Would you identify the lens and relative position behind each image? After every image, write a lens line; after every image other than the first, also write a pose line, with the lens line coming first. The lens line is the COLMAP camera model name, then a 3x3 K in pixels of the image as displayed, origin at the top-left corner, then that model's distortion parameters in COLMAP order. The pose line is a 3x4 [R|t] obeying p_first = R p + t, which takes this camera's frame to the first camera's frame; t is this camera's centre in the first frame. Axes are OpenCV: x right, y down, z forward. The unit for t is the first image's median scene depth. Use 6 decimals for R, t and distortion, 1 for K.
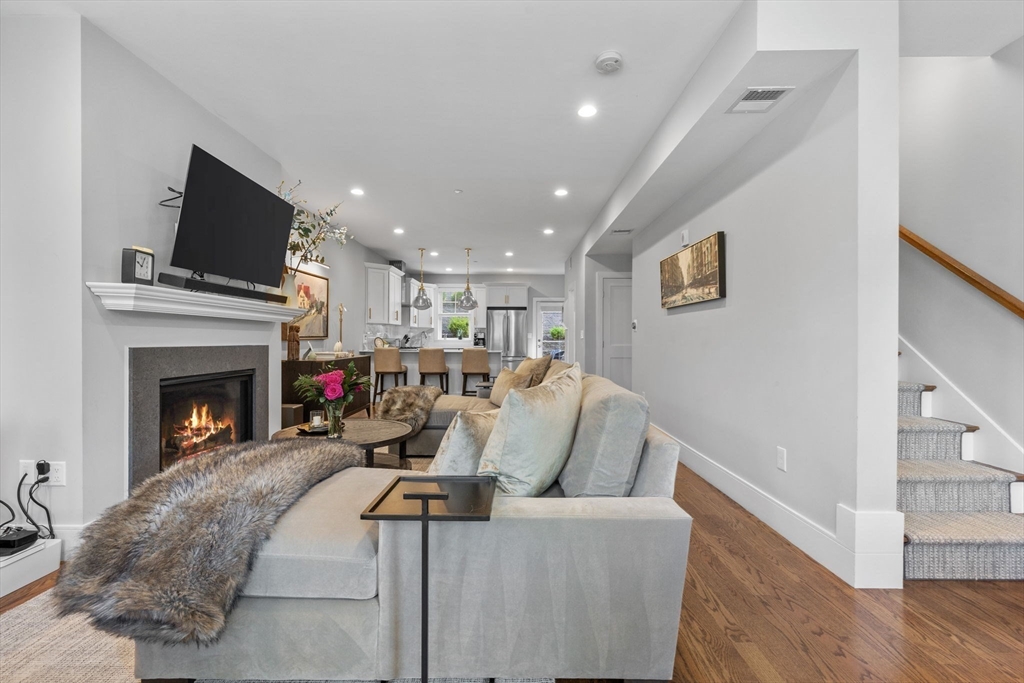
lens RADIAL K [[431.3, 0, 510.1], [0, 431.3, 340.6], [0, 0, 1]] dist [-0.001135, -0.000359]
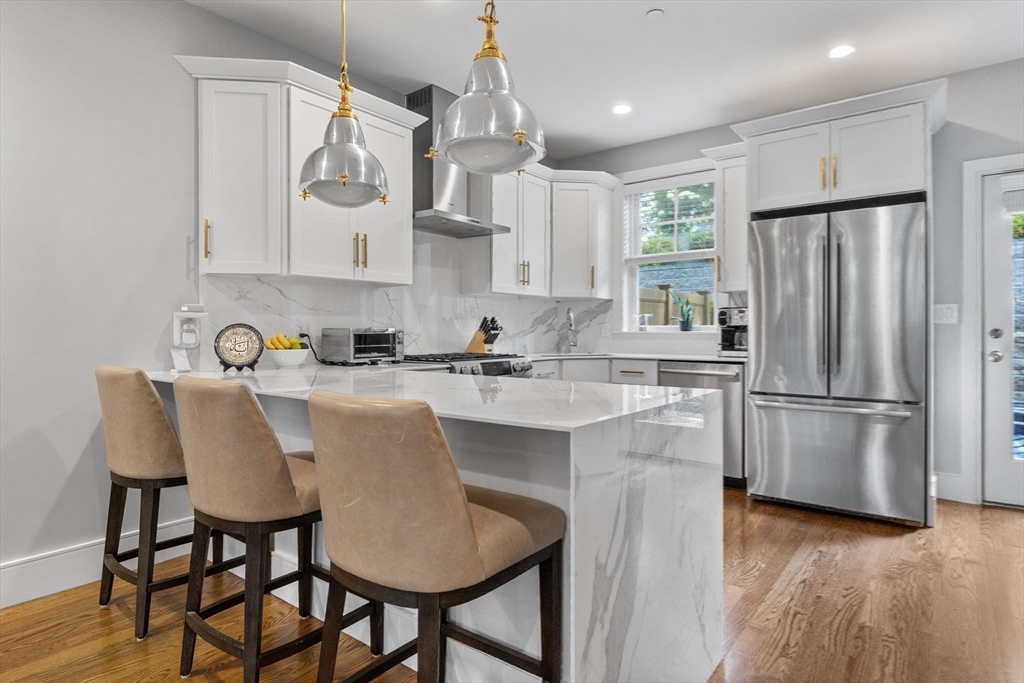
lens RADIAL K [[562.1, 0, 516.7], [0, 562.1, 334.8], [0, 0, 1]] dist [-0.005230, -0.000431]
pose [[0.798677, -0.002539, -0.601754, 0.057873], [0.002956, 0.999996, -0.000296, 0.000314], [0.601752, -0.001542, 0.798681, 0.820411]]
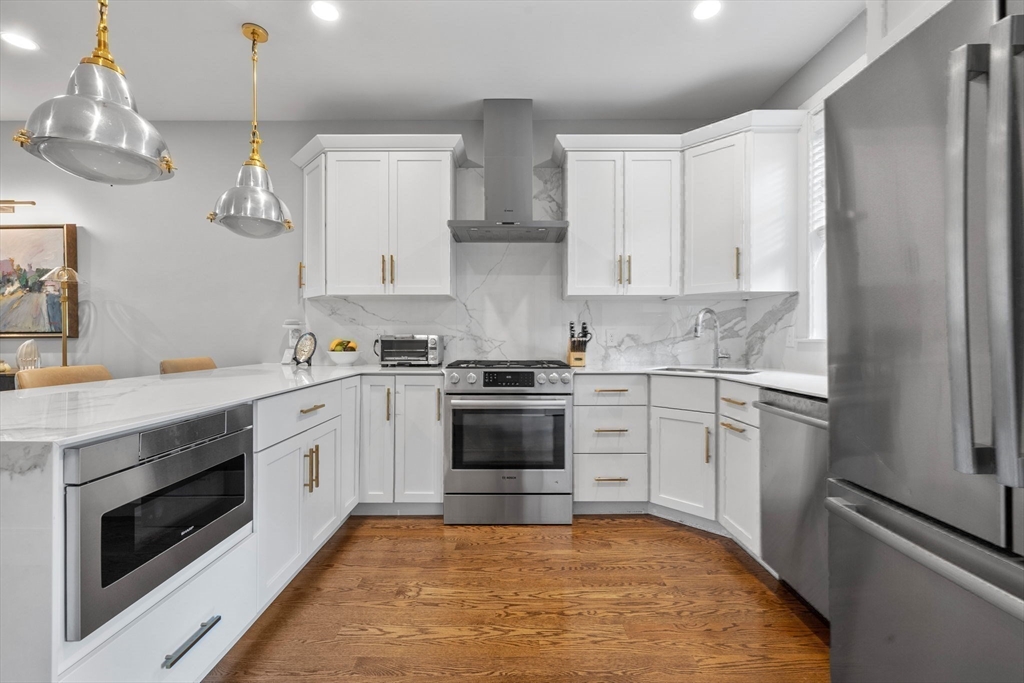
lens RADIAL K [[431.3, 0, 510.1], [0, 431.3, 340.6], [0, 0, 1]] dist [-0.001135, -0.000359]
pose [[0.001642, 0.003533, -0.999992, 0.094195], [-0.005631, 0.999978, 0.003523, -0.002220], [0.999983, 0.005625, 0.001662, 1.189717]]
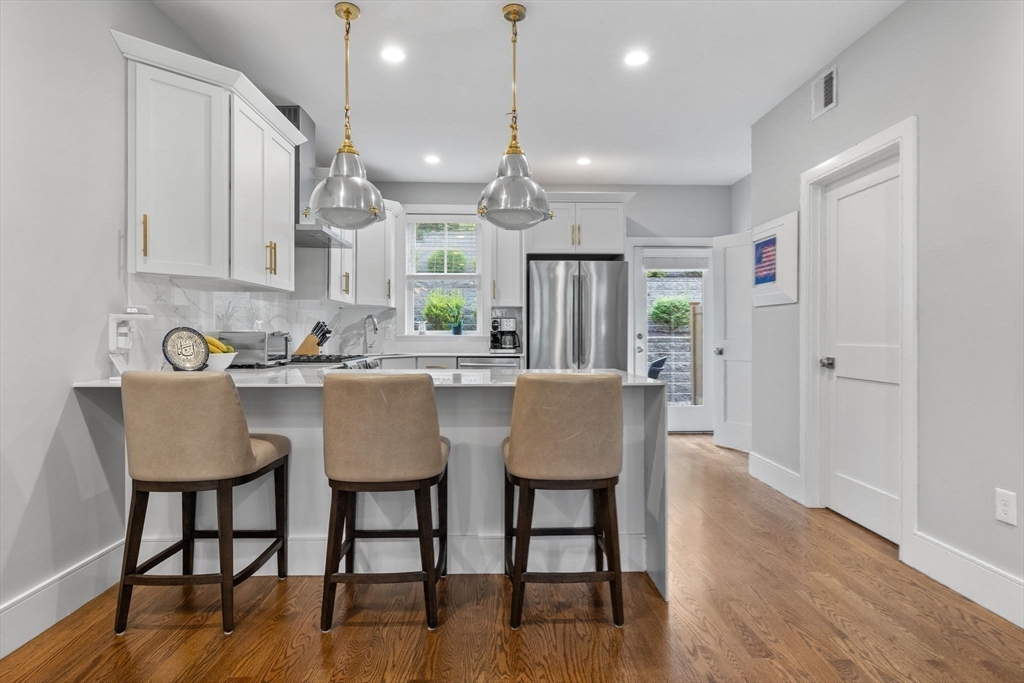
lens RADIAL K [[531.6, 0, 514.3], [0, 531.6, 336.1], [0, 0, 1]] dist [-0.001020, -0.000734]
pose [[0.999252, -0.003526, 0.038518, -0.111743], [0.003516, 0.999994, 0.000346, -0.001239], [-0.038519, -0.000210, 0.999258, 0.660522]]
